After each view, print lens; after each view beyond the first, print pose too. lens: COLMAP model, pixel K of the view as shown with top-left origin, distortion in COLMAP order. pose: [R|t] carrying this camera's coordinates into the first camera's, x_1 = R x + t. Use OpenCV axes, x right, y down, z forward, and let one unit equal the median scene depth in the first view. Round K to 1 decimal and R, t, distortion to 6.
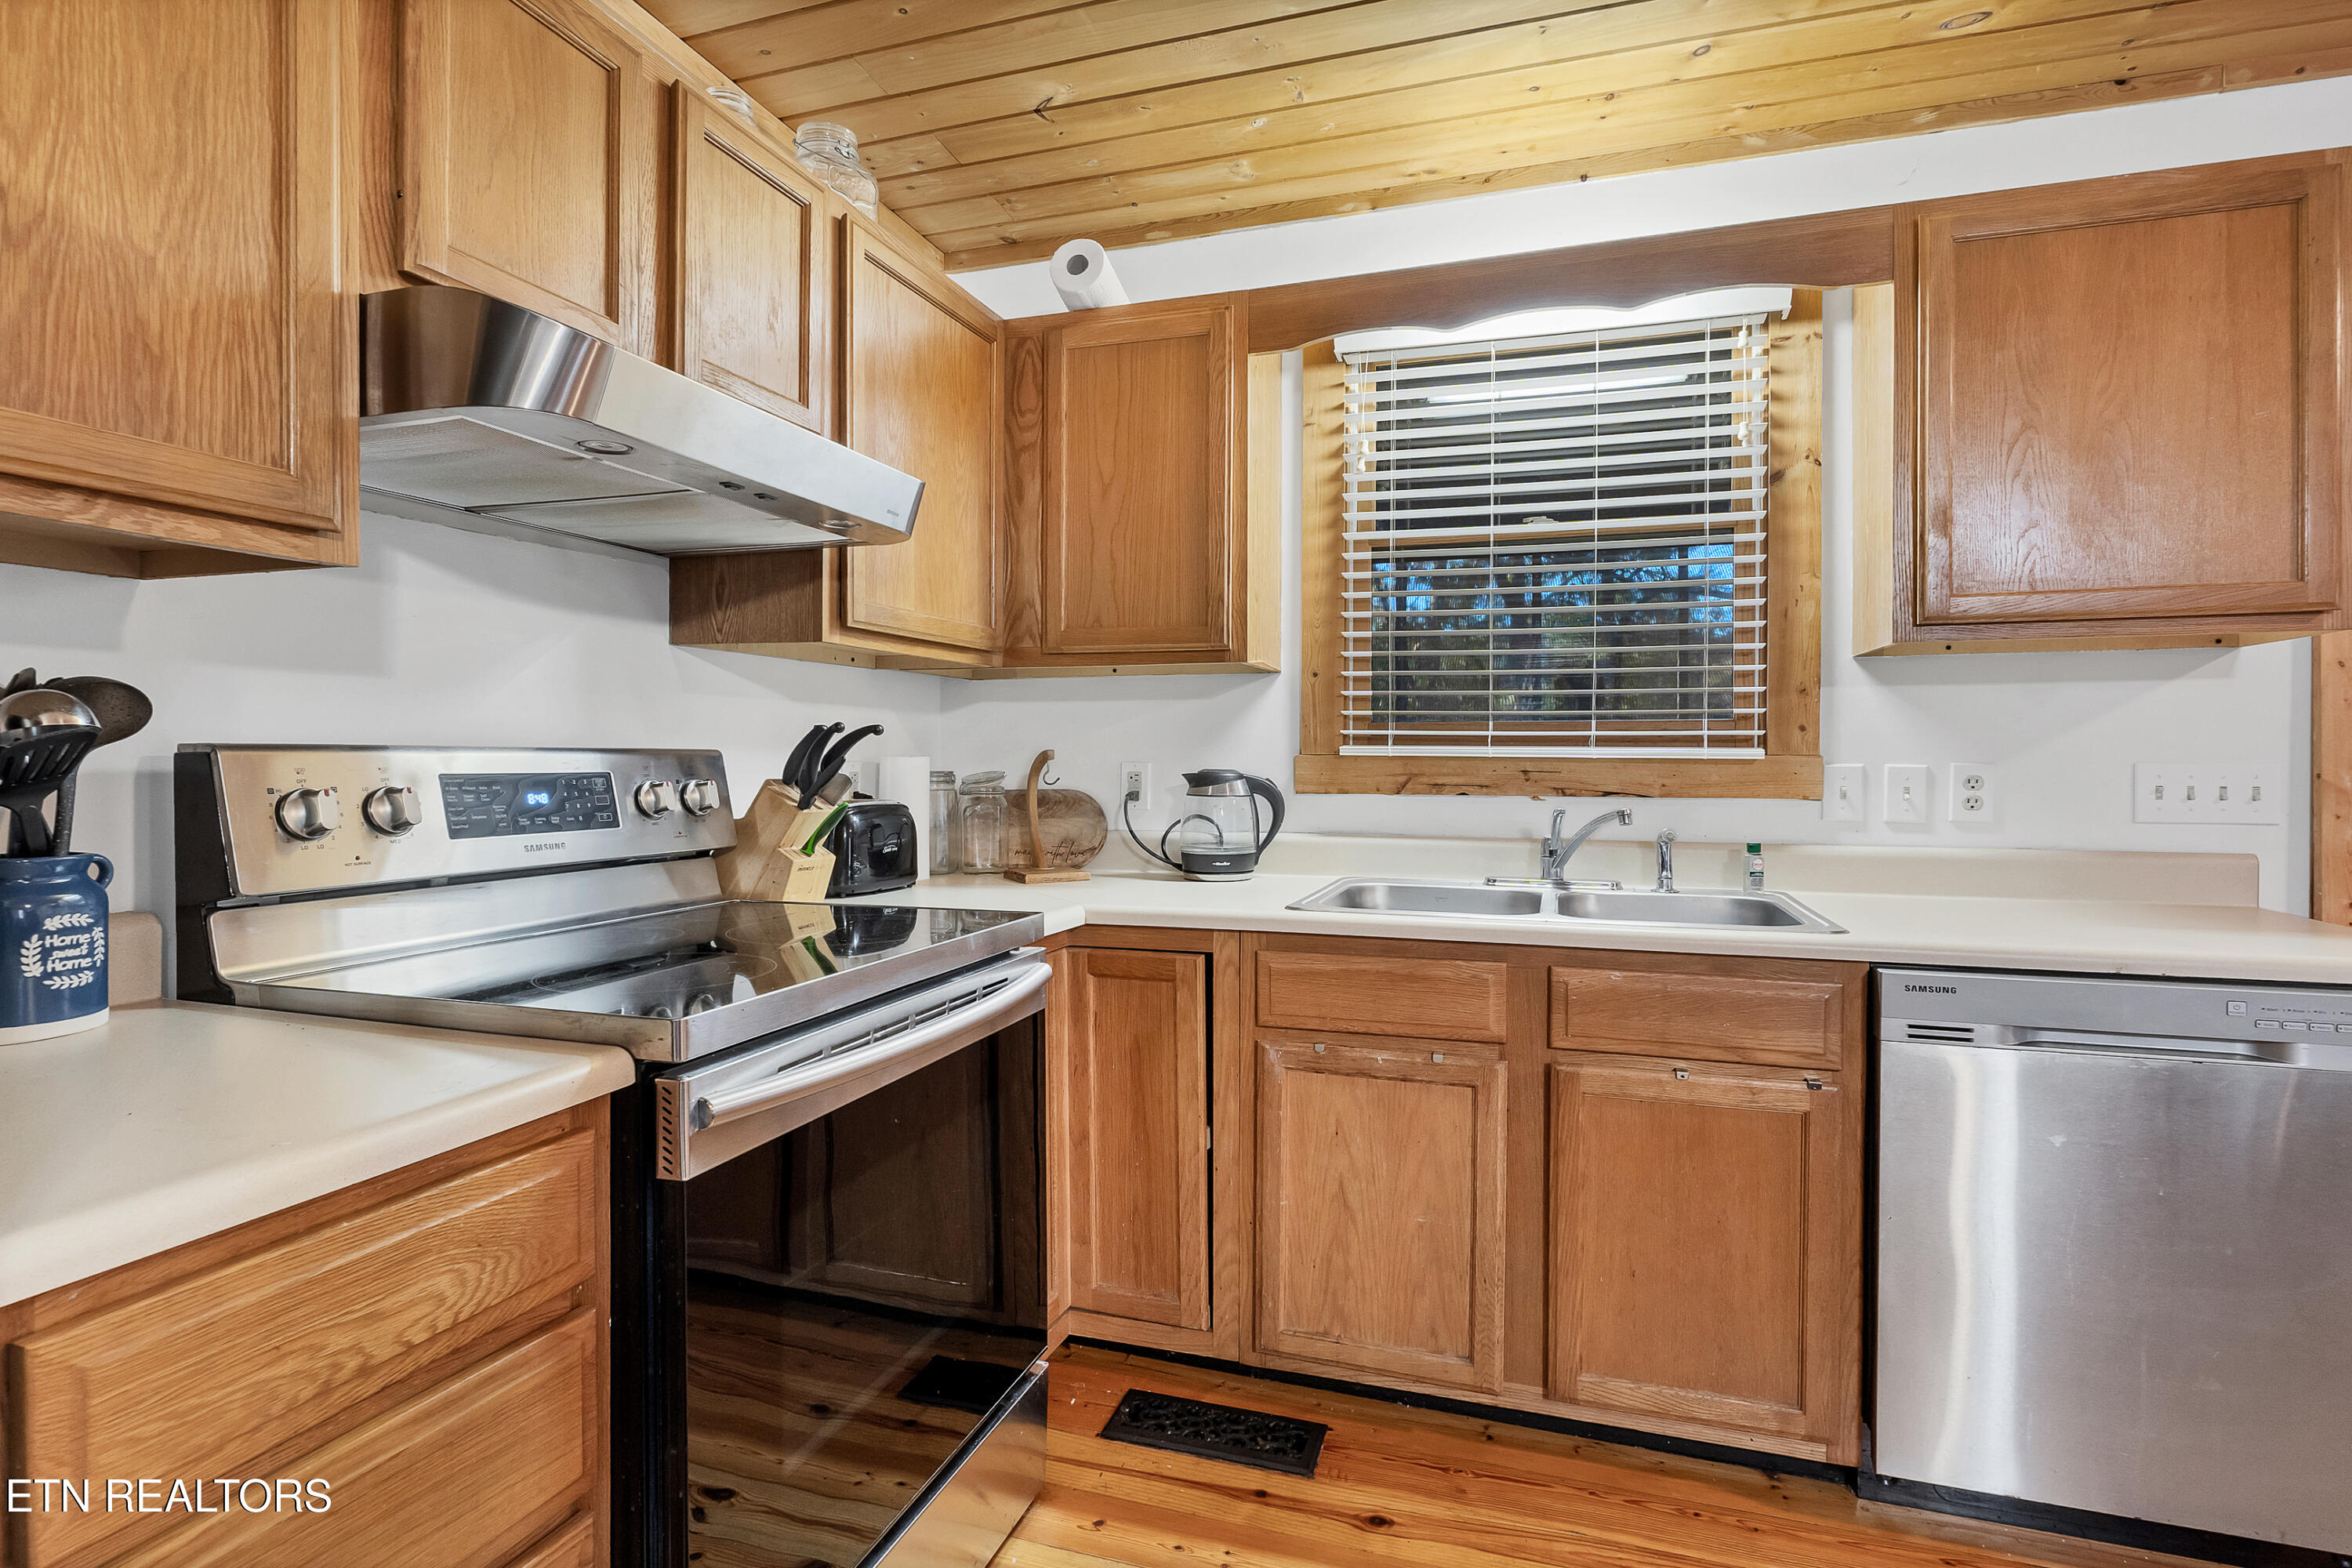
lens RADIAL K [[1117.0, 0, 1191.7], [0, 1117.0, 766.5], [0, 0, 1]] dist [-0.009873, -0.000135]
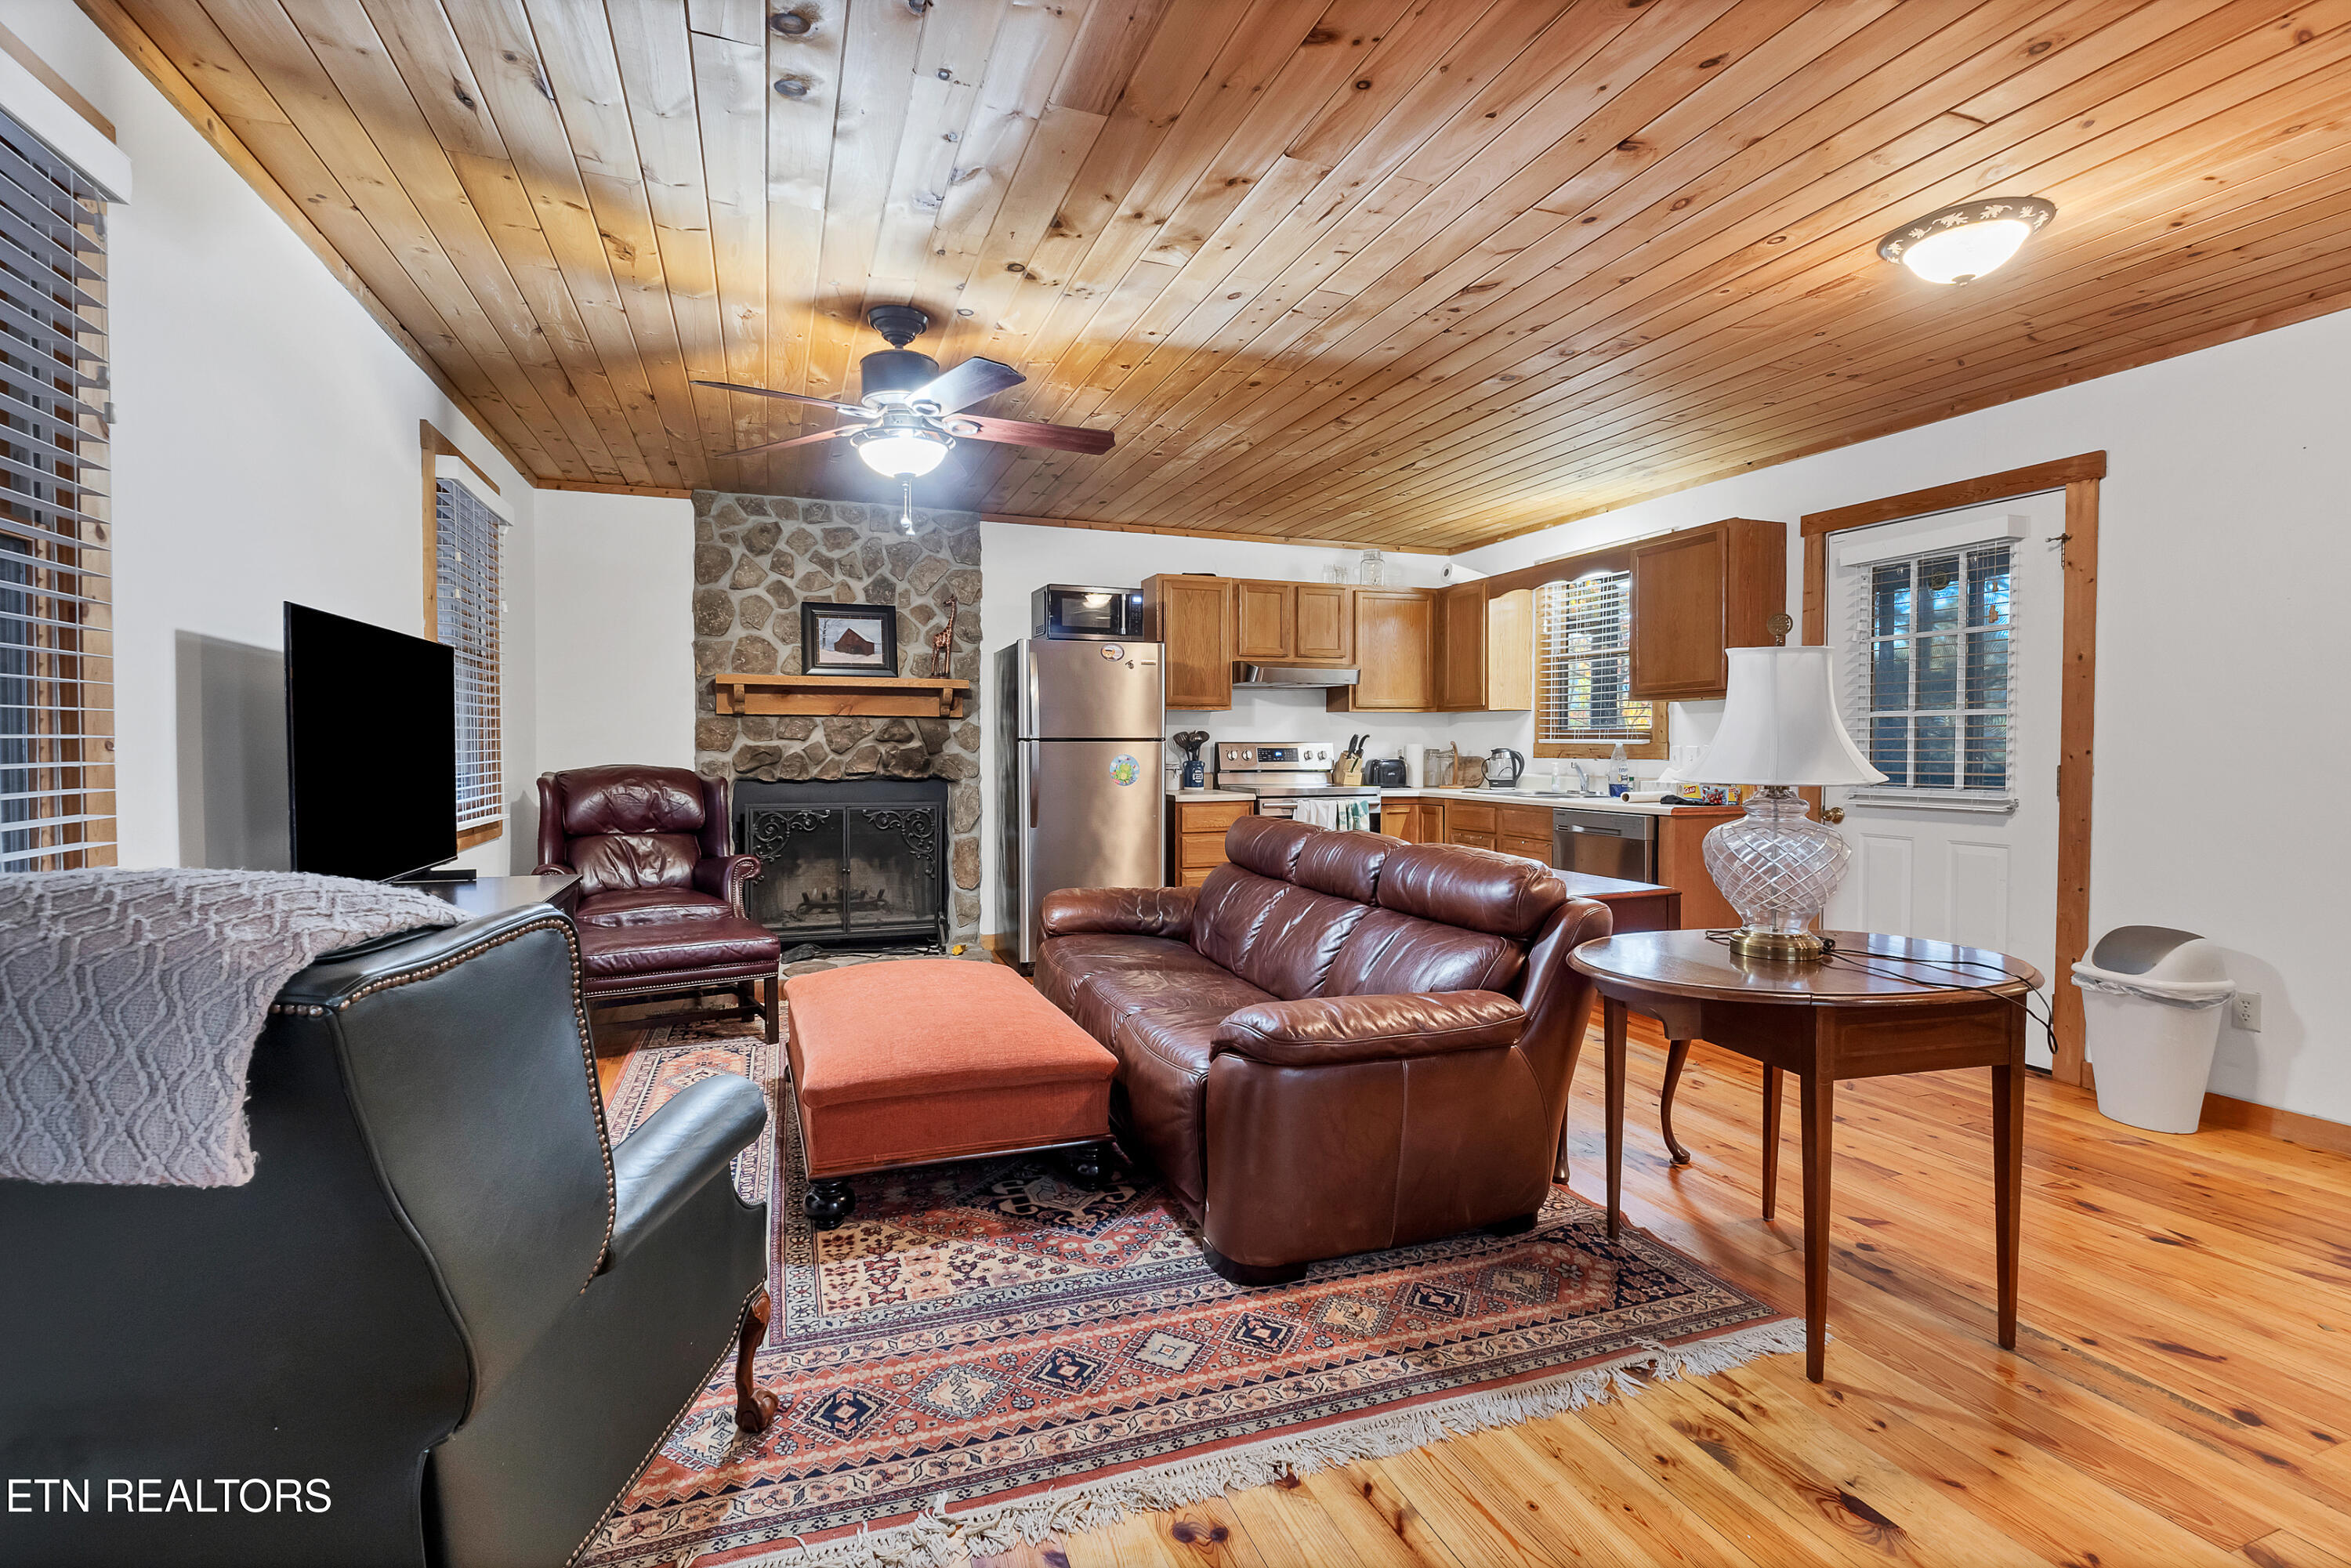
lens RADIAL K [[1144.8, 0, 1228.4], [0, 1144.8, 773.8], [0, 0, 1]] dist [-0.002460, -0.000239]
pose [[0.642026, 0.015603, -0.766524, 2.226681], [-0.003087, 0.999837, 0.017767, 0.022643], [0.766677, -0.009040, 0.641970, -1.656092]]
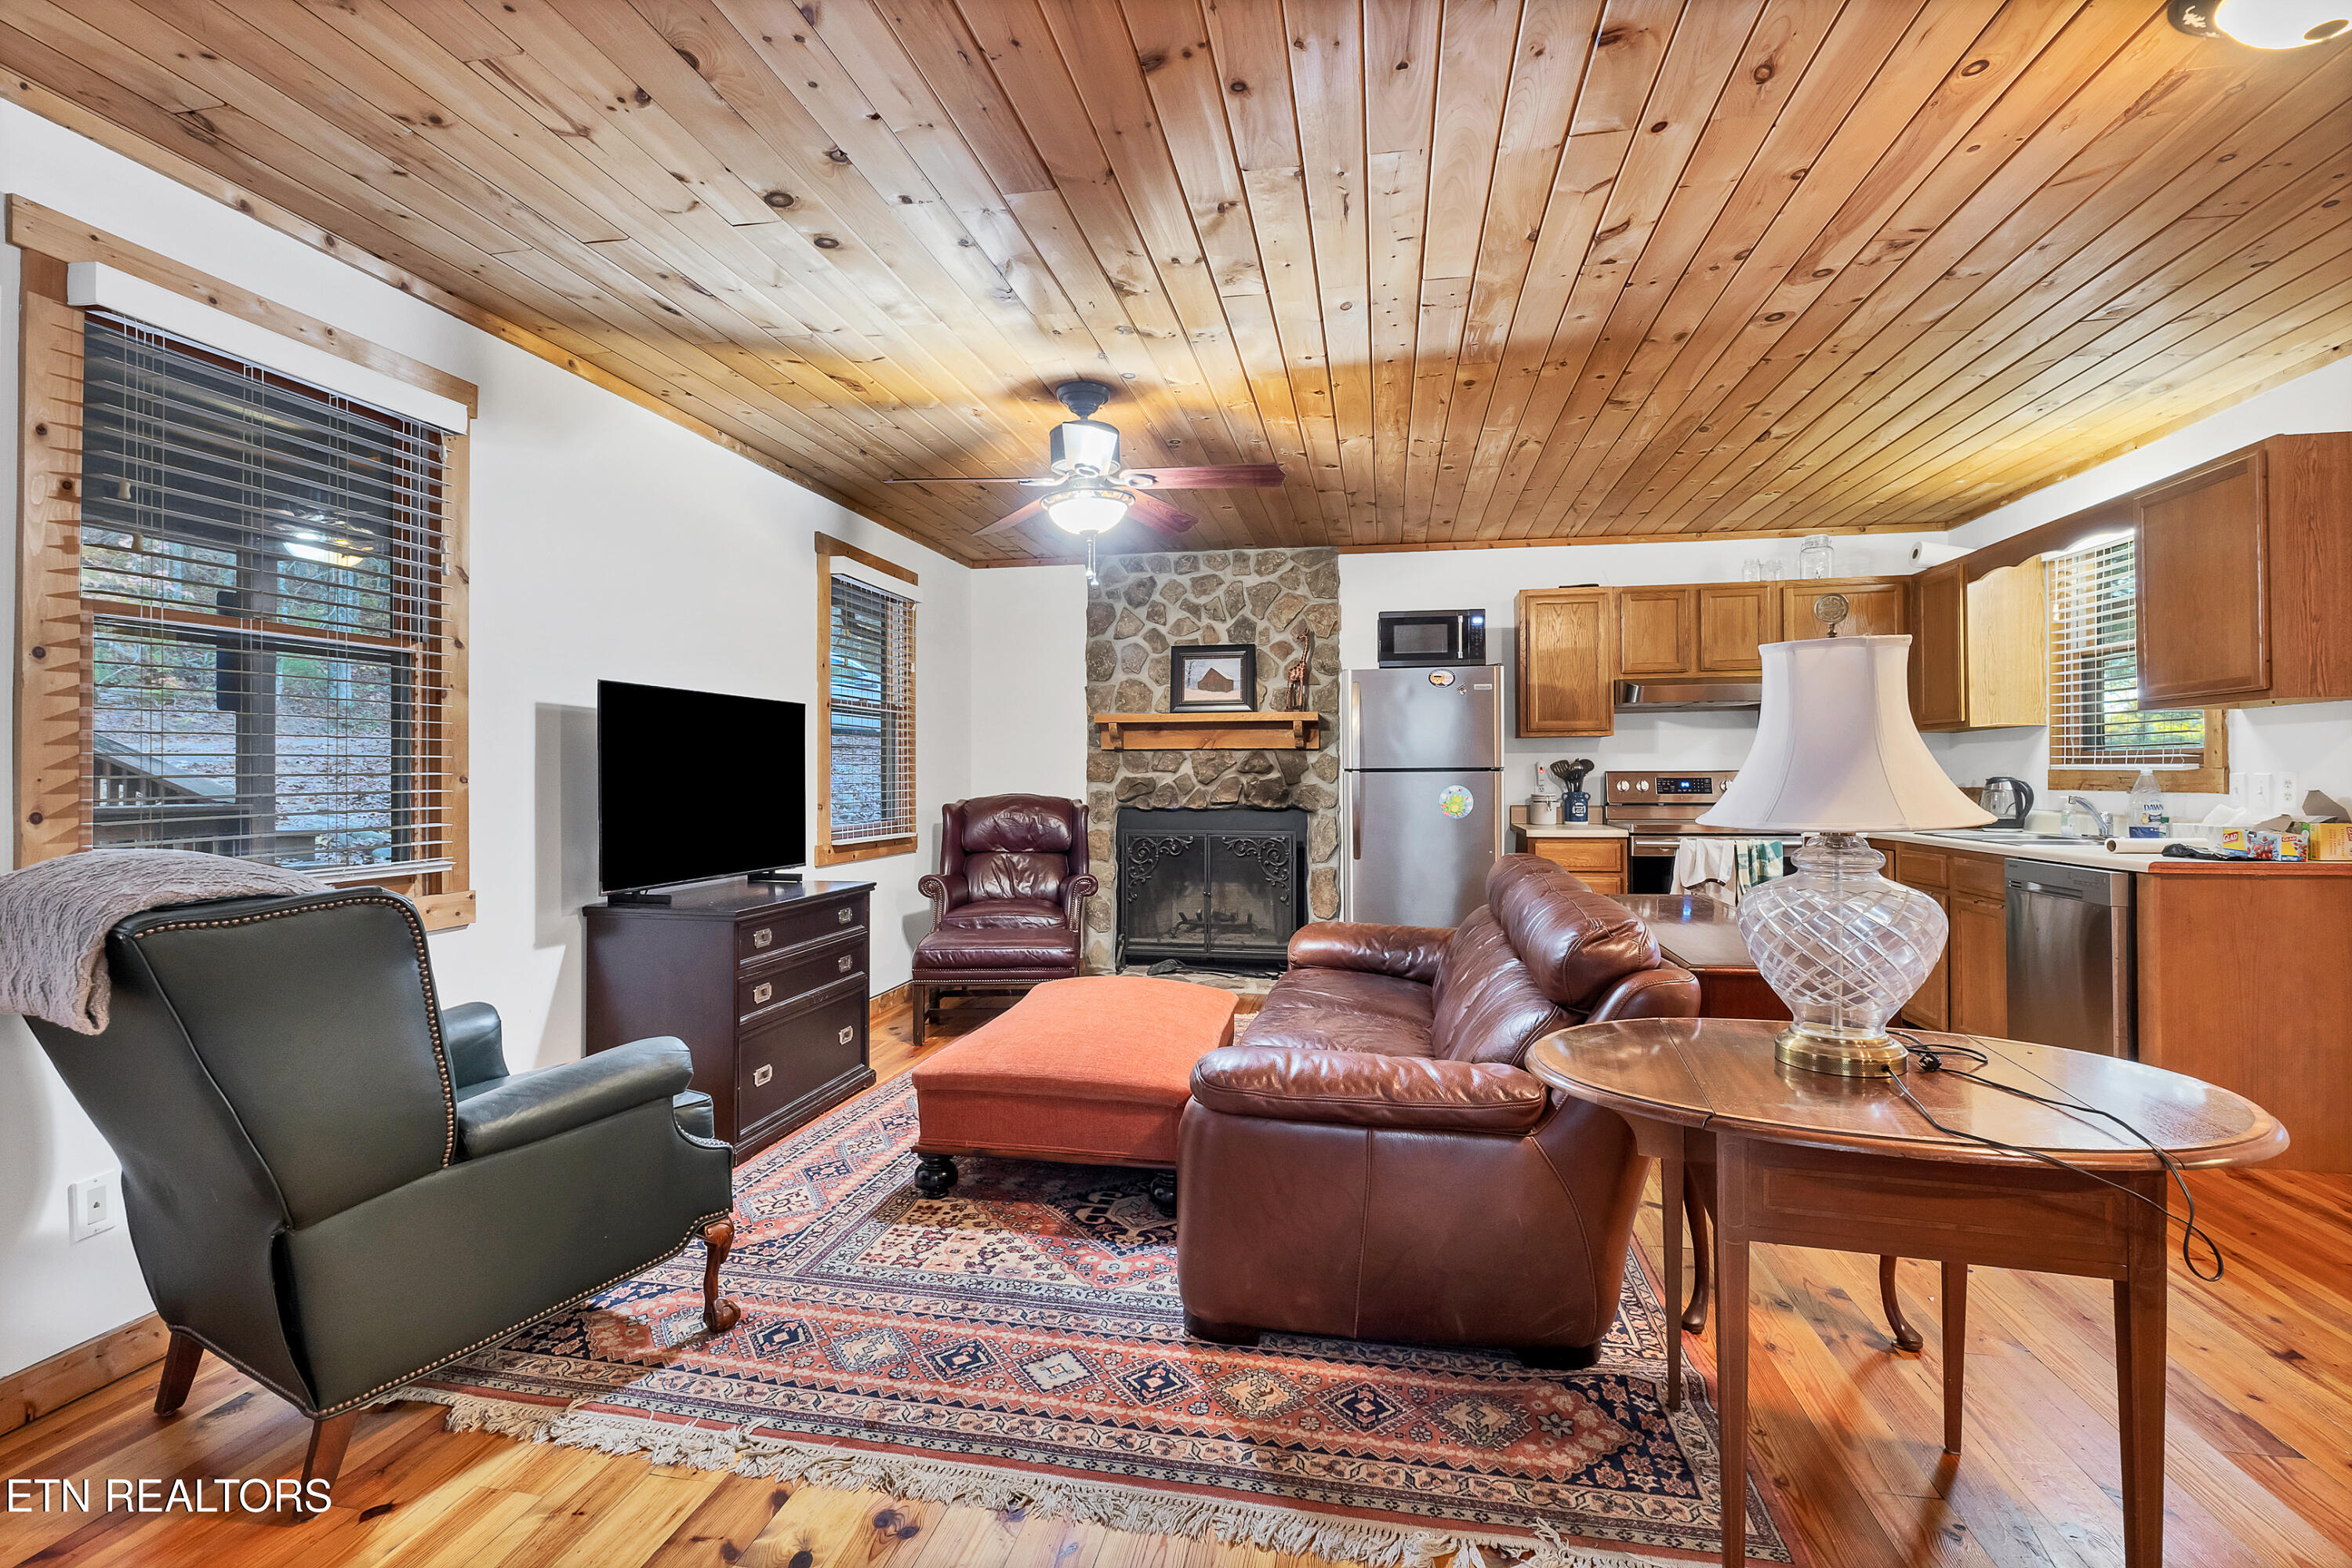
lens RADIAL K [[1157.3, 0, 1147.9], [0, 1157.3, 768.5], [0, 0, 1]] dist [-0.003254, -0.000104]
pose [[0.115805, -0.010972, -0.993211, 2.512592], [-0.002428, 0.999933, -0.011330, 0.018812], [0.993269, 0.003723, 0.115771, -1.013629]]
